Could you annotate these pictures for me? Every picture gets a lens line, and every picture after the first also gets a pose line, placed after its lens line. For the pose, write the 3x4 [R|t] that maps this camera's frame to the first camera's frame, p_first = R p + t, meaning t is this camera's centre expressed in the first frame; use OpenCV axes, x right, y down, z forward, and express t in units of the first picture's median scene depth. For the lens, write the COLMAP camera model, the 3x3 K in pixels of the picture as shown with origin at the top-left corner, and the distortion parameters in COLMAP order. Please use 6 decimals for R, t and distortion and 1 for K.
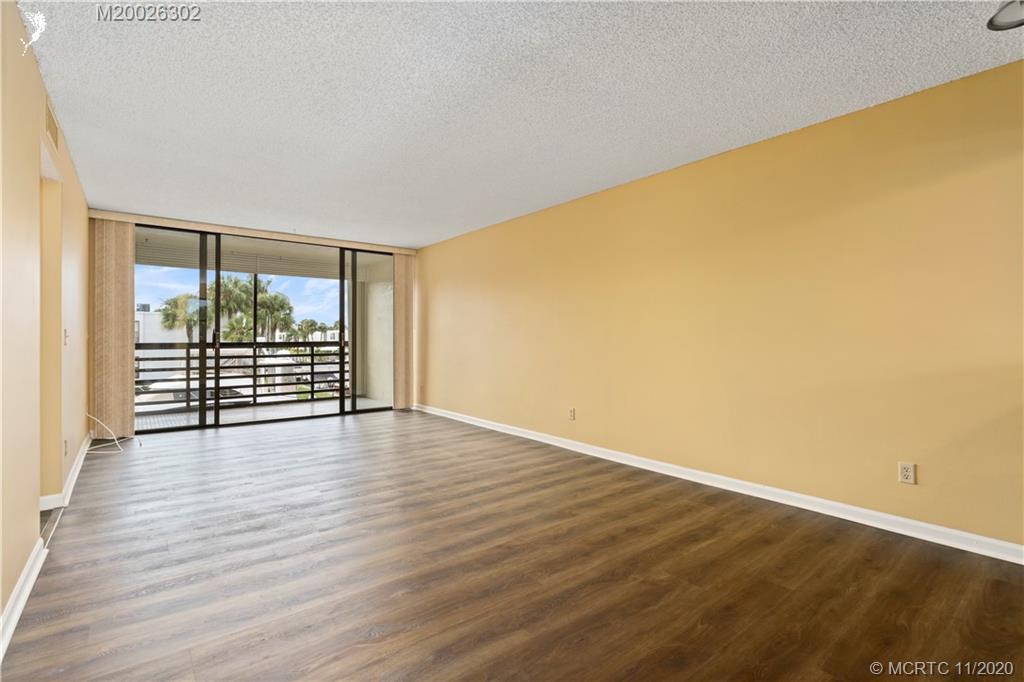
lens RADIAL K [[476.3, 0, 511.3], [0, 476.3, 336.6], [0, 0, 1]] dist [-0.000696, 0.000055]
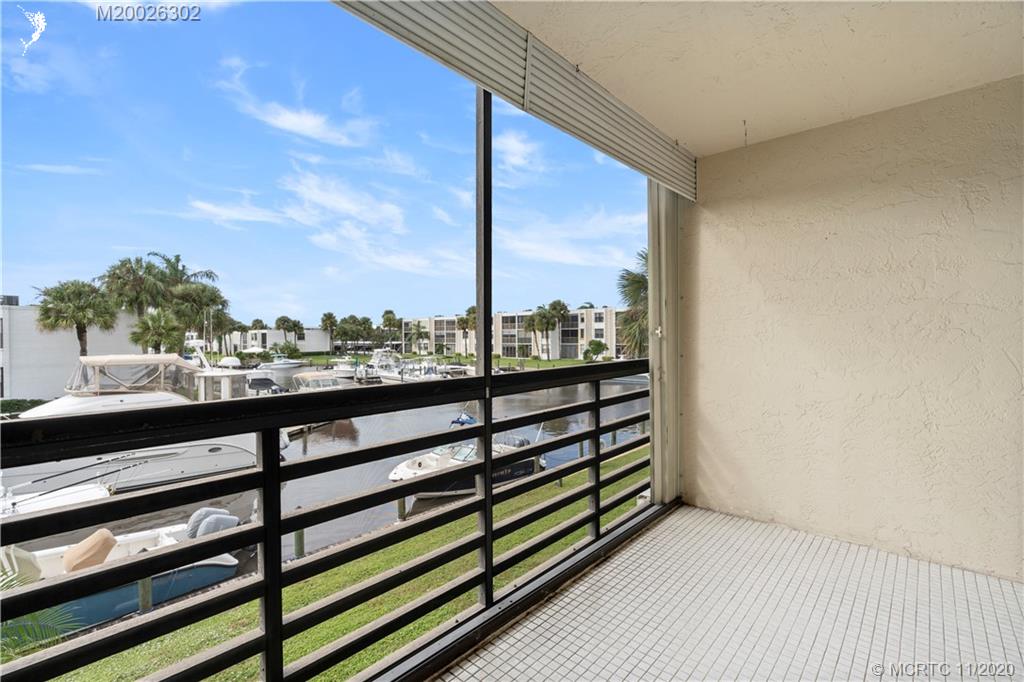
lens RADIAL K [[467.5, 0, 513.9], [0, 467.5, 338.2], [0, 0, 1]] dist [-0.008944, 0.004862]
pose [[0.985945, -0.007744, 0.166893, -0.564026], [0.006640, 0.999952, 0.007172, -0.011953], [-0.166941, -0.005963, 0.985949, 0.732775]]
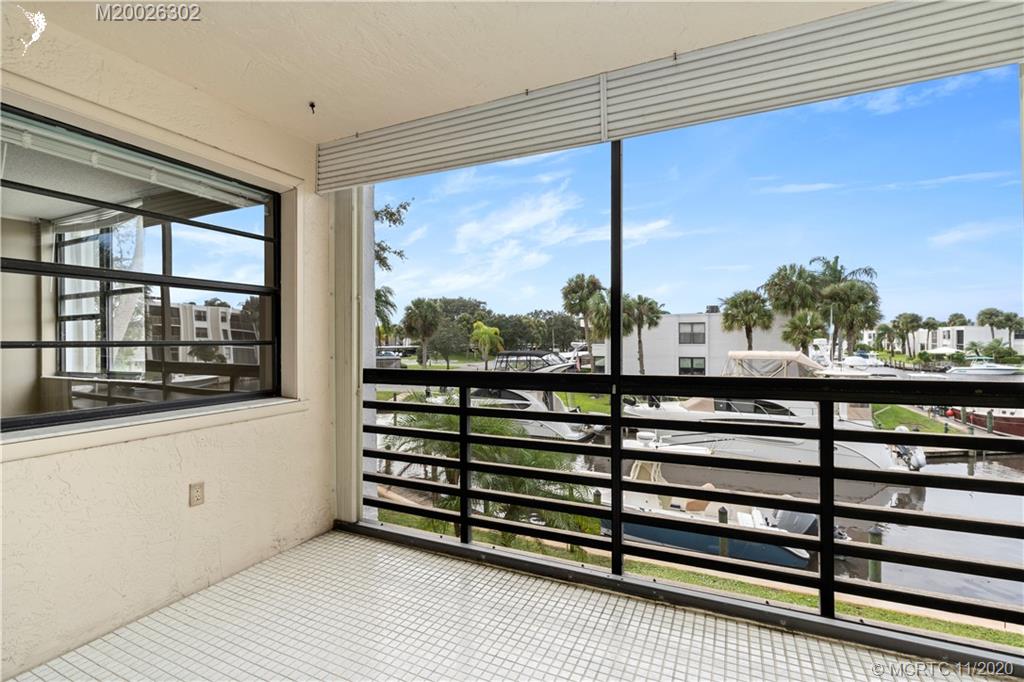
lens RADIAL K [[467.5, 0, 513.9], [0, 467.5, 338.2], [0, 0, 1]] dist [-0.008944, 0.004862]
pose [[0.445759, -0.003896, -0.895144, -0.293499], [0.008662, 0.999962, -0.000038, -0.013122], [0.895111, -0.007737, 0.445777, 0.801502]]
